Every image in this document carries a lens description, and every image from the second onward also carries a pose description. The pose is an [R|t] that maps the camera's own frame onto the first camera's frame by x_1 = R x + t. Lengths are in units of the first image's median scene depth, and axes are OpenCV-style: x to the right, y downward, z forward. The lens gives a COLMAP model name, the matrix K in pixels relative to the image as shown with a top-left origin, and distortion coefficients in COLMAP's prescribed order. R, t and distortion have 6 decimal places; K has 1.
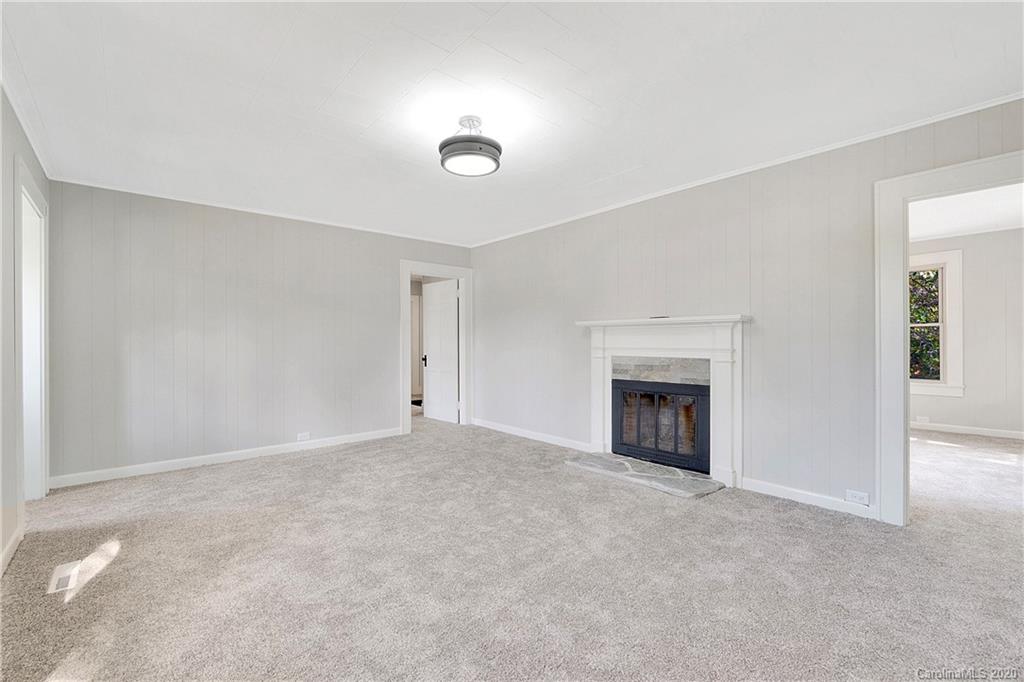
lens RADIAL K [[443.1, 0, 512.0], [0, 443.1, 341.0], [0, 0, 1]] dist [-0.001948, -0.000059]
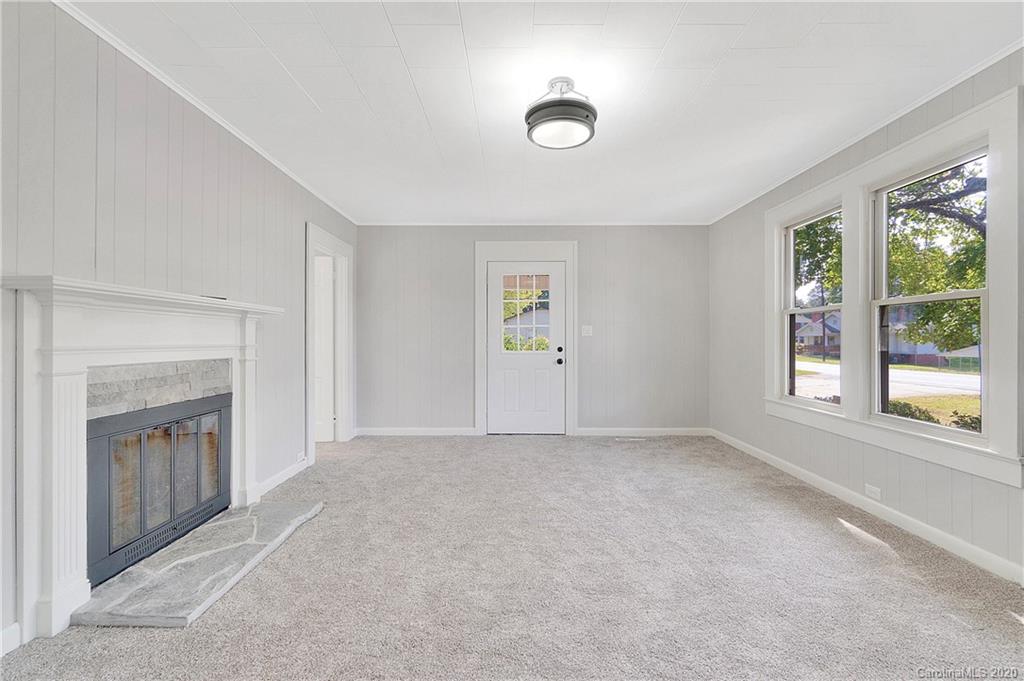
lens RADIAL K [[443.1, 0, 512.0], [0, 443.1, 340.5], [0, 0, 1]] dist [-0.001948, -0.000059]
pose [[-0.756567, 0.000633, 0.653916, -0.396433], [-0.002212, 0.999991, -0.003528, 0.010304], [-0.653913, -0.004116, -0.756559, 1.151738]]
